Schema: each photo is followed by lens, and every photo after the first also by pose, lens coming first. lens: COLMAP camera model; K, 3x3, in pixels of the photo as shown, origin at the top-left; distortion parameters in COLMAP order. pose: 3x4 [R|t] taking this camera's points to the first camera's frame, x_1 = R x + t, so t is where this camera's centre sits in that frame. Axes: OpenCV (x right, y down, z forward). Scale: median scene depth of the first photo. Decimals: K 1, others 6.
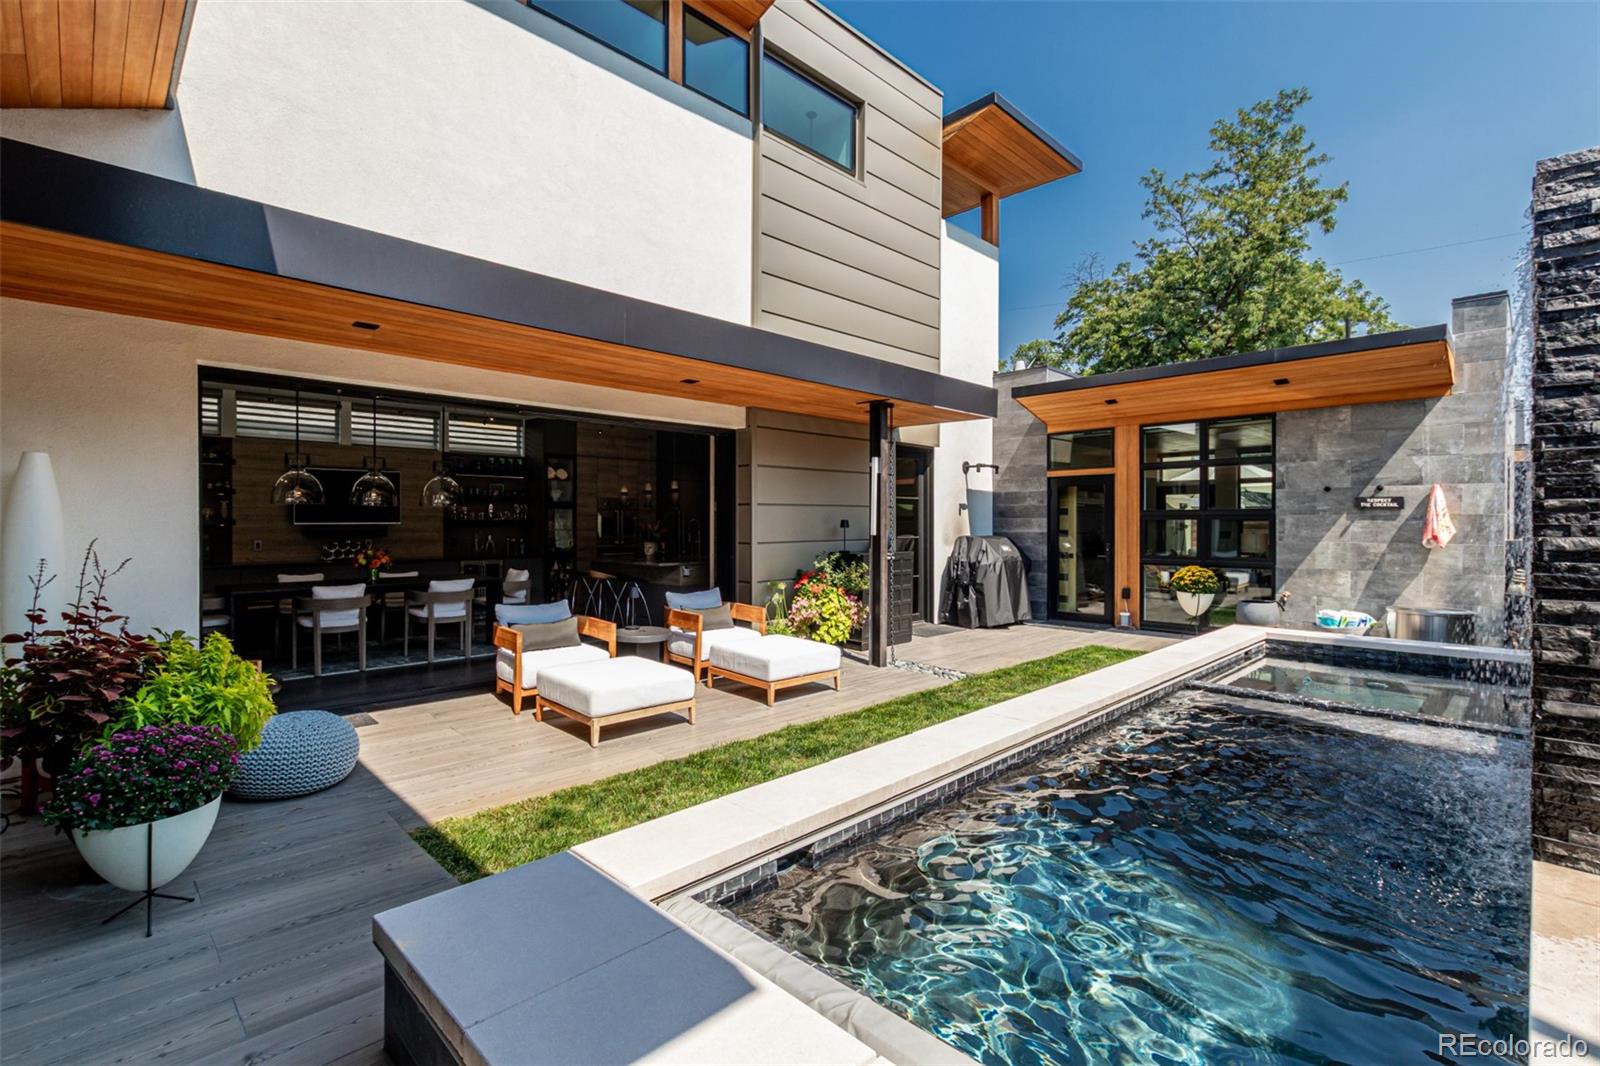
lens RADIAL K [[730.0, 0, 797.0], [0, 730.0, 524.3], [0, 0, 1]] dist [0.002735, -0.000277]
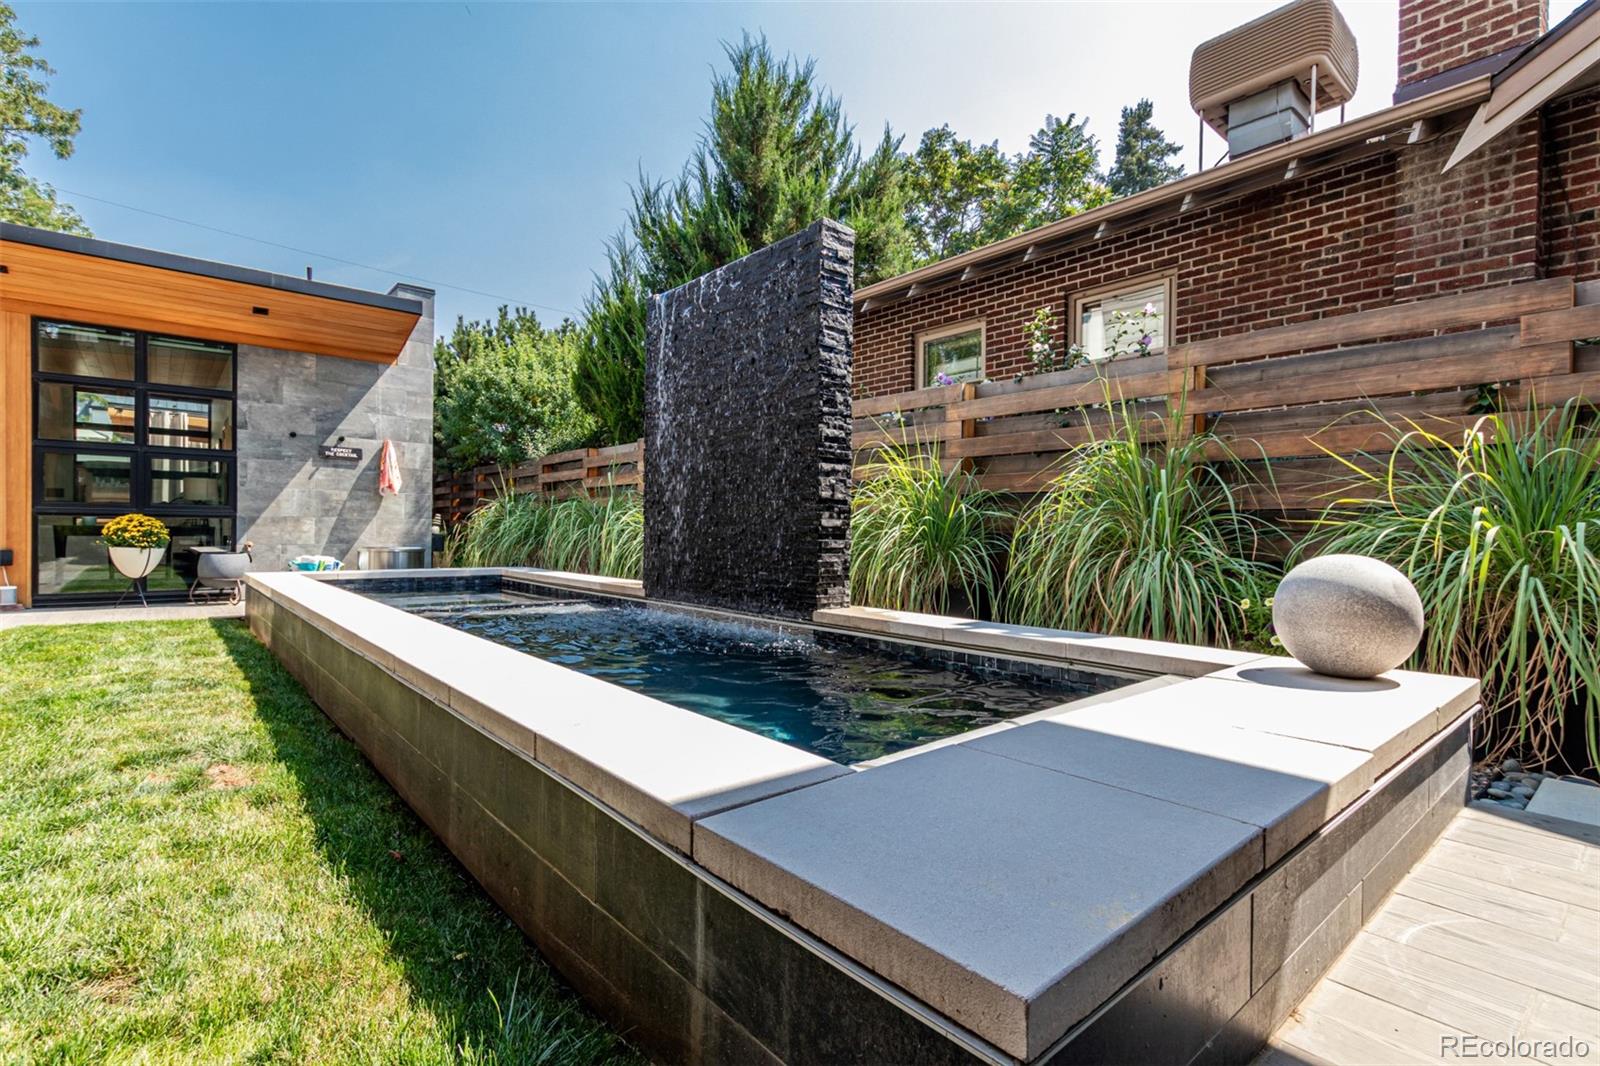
lens RADIAL K [[730.0, 0, 797.8], [0, 730.0, 534.8], [0, 0, 1]] dist [0.002735, -0.000277]
pose [[0.058326, -0.006969, 0.998273, -0.216369], [-0.007015, 0.999948, 0.007391, 0.075002], [-0.998273, -0.007434, 0.058274, 0.269533]]
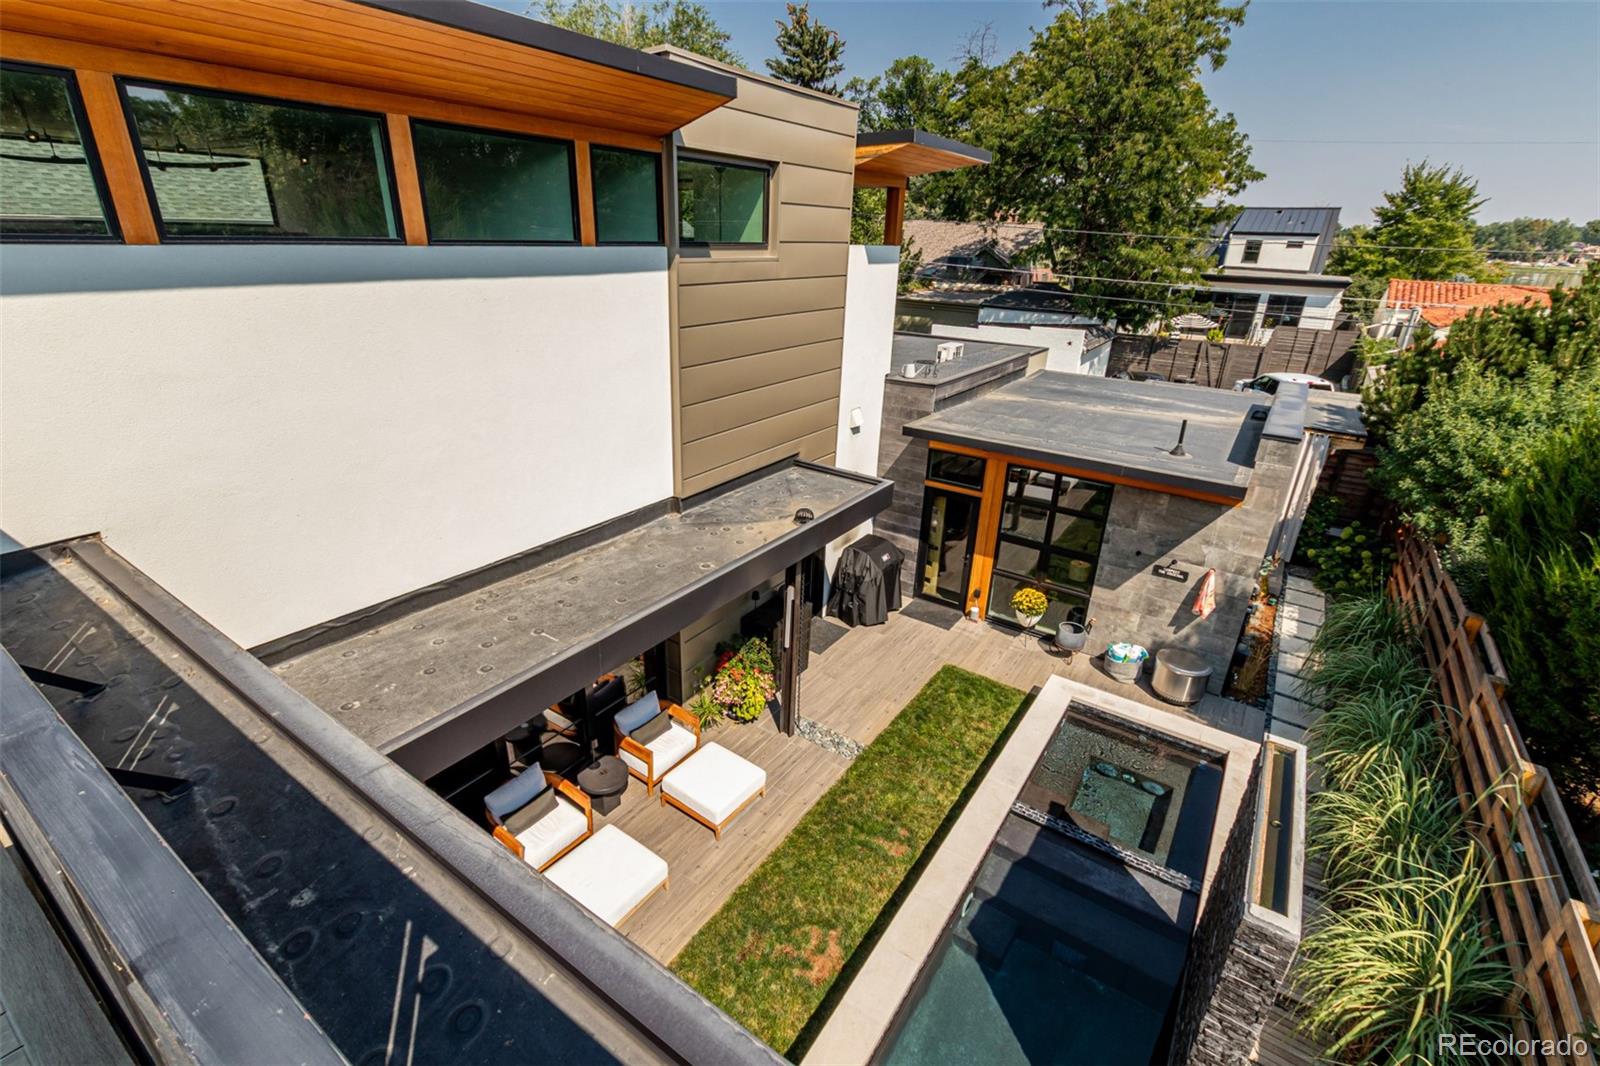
lens RADIAL K [[730.0, 0, 792.7], [0, 730.0, 524.2], [0, 0, 1]] dist [0.002735, -0.000277]
pose [[0.981587, -0.043315, 0.186040, -0.088719], [-0.031933, 0.923035, 0.383389, -0.561551], [-0.188327, -0.382270, 0.904656, -0.002821]]
